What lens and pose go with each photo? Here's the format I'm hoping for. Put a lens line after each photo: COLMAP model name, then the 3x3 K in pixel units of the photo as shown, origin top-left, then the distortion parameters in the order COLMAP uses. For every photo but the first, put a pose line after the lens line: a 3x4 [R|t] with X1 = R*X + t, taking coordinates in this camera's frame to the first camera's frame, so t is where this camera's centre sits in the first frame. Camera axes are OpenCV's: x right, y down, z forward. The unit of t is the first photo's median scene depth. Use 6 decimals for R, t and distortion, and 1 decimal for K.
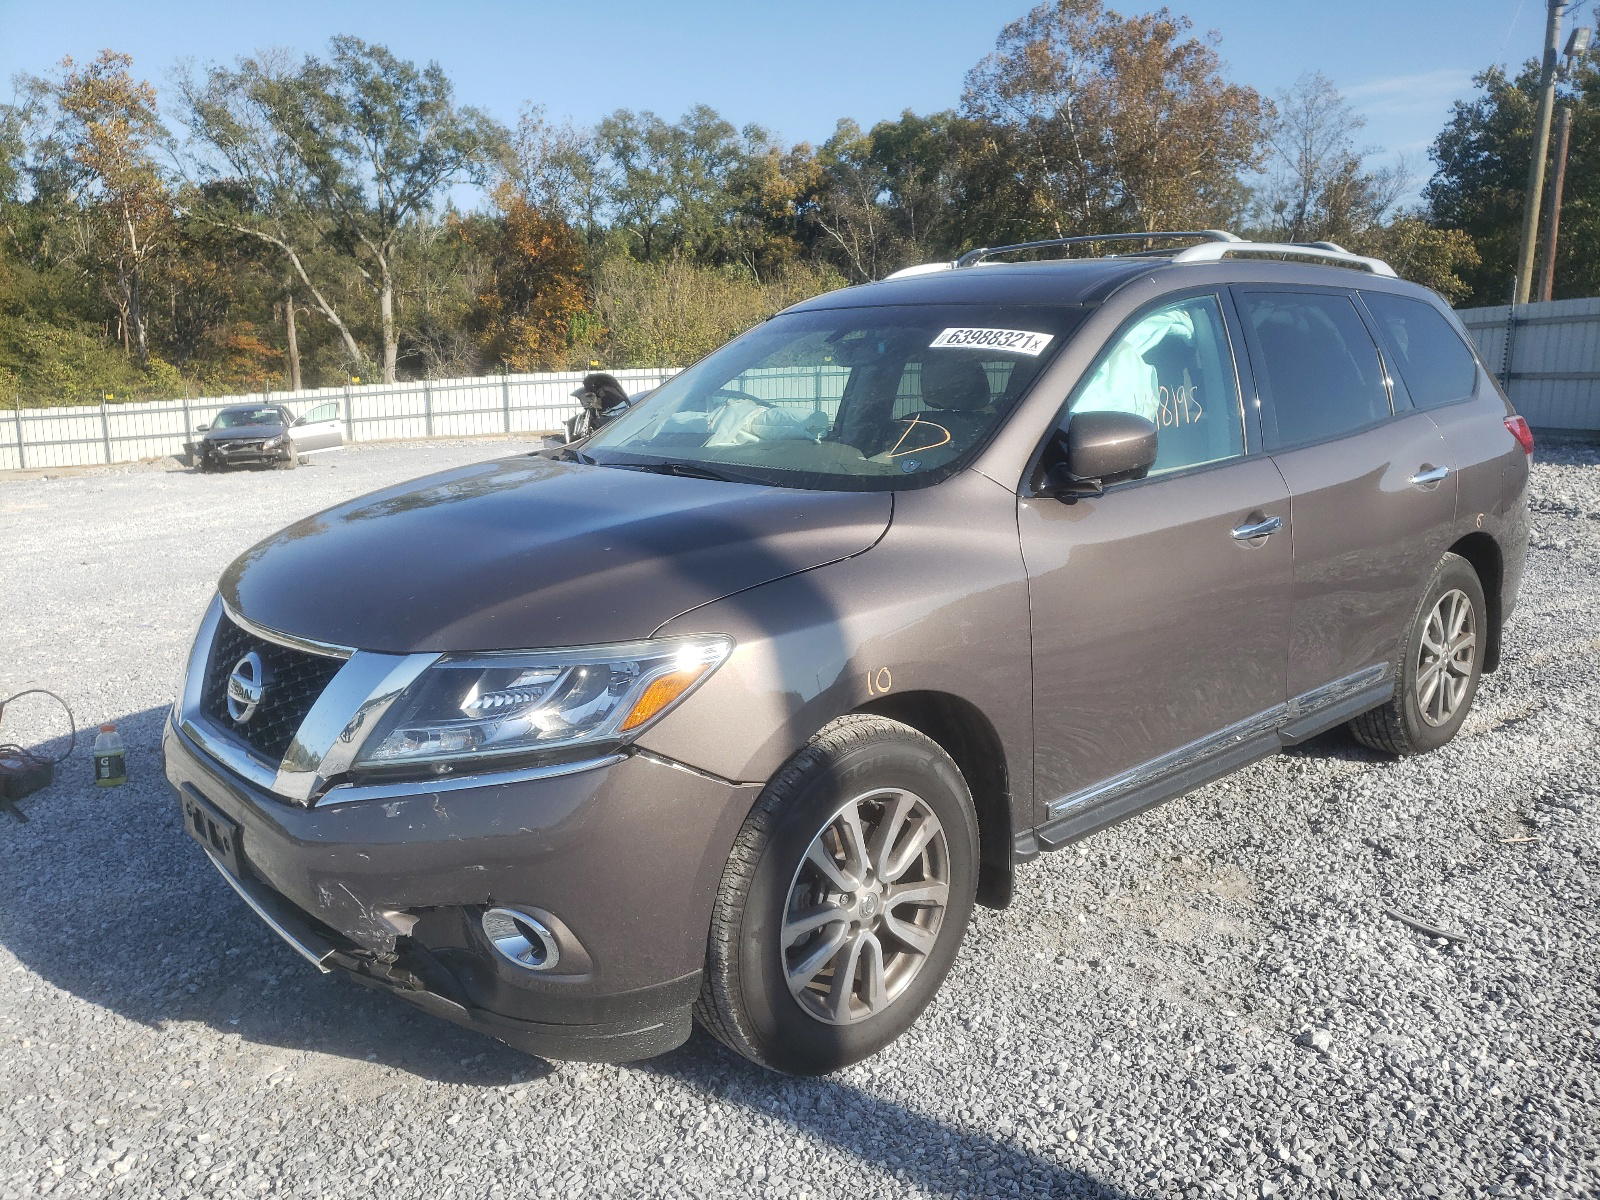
lens RADIAL K [[1443.3, 0, 800.0], [0, 1443.3, 600.0], [0, 0, 1]] dist [0.038535, -0.010988]
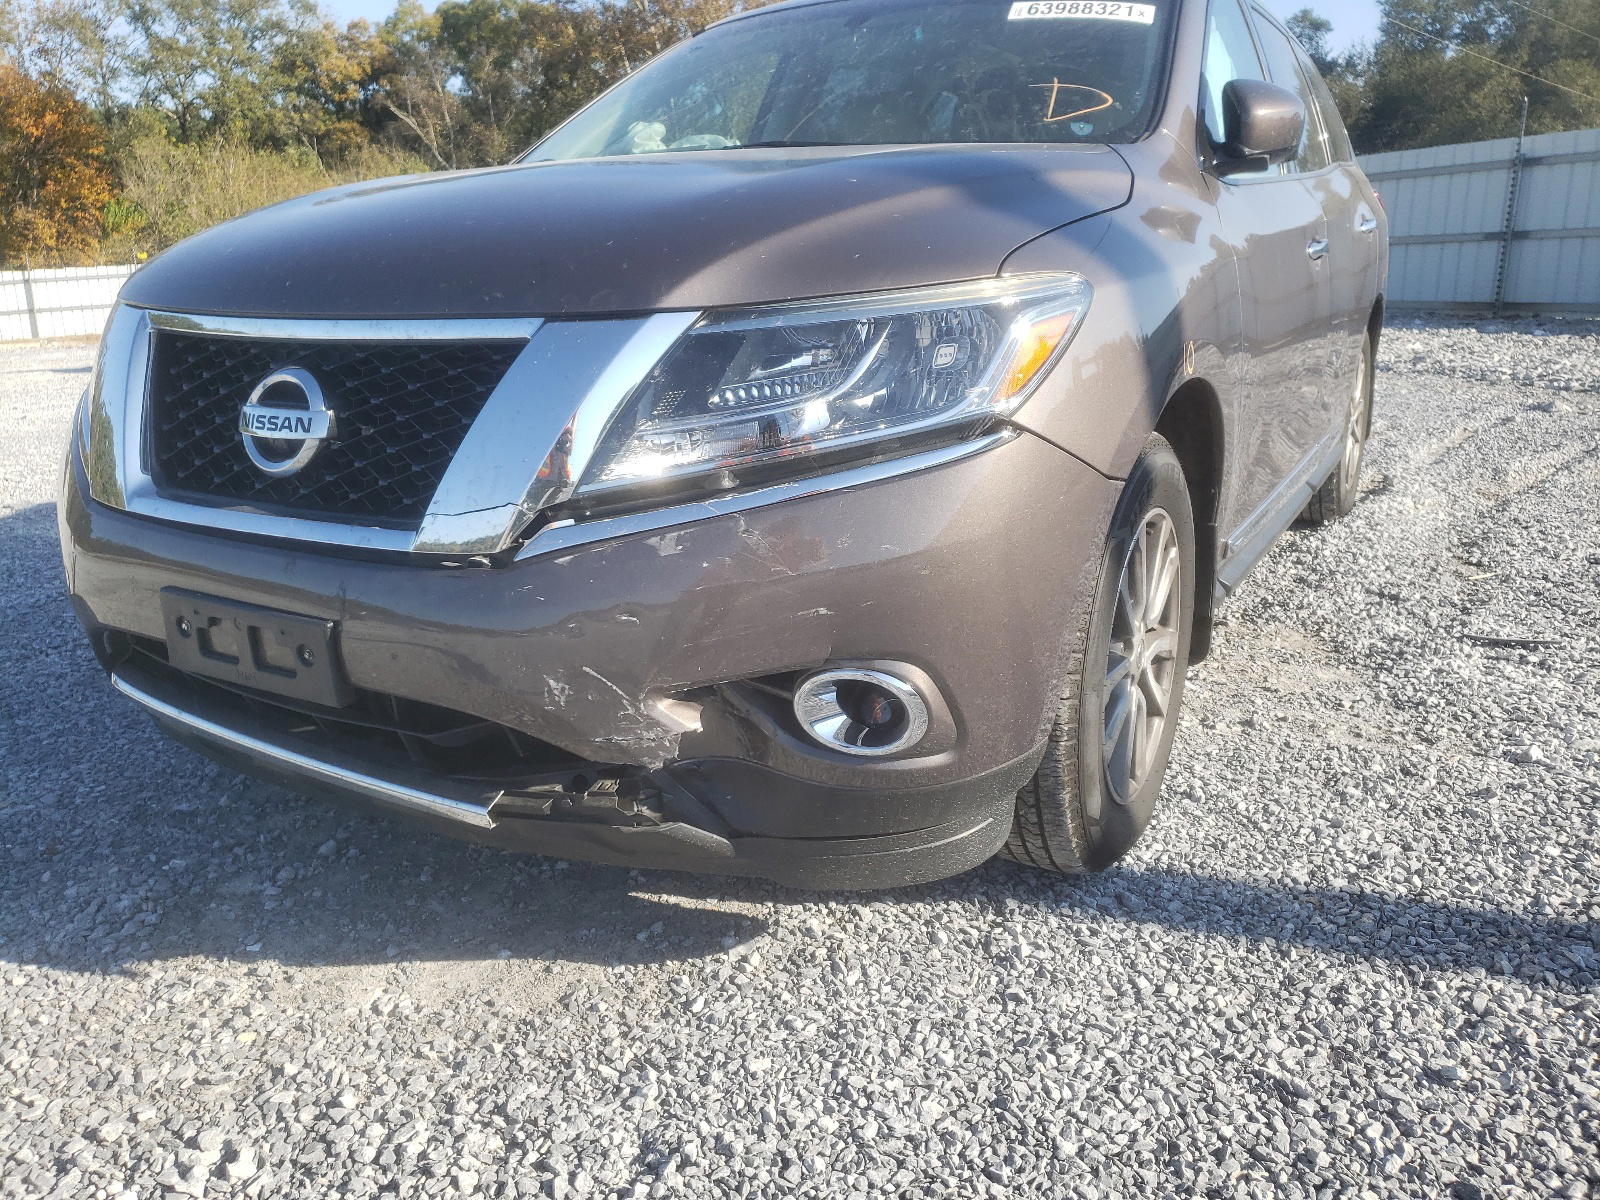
lens RADIAL K [[1373.0, 0, 800.0], [0, 1373.0, 600.0], [0, 0, 1]] dist [0.036717, -0.001214]
pose [[0.933926, -0.088657, 0.346298, -0.078476], [0.073533, 0.995685, 0.056597, 0.024560], [-0.349821, -0.027393, 0.936416, 0.069253]]
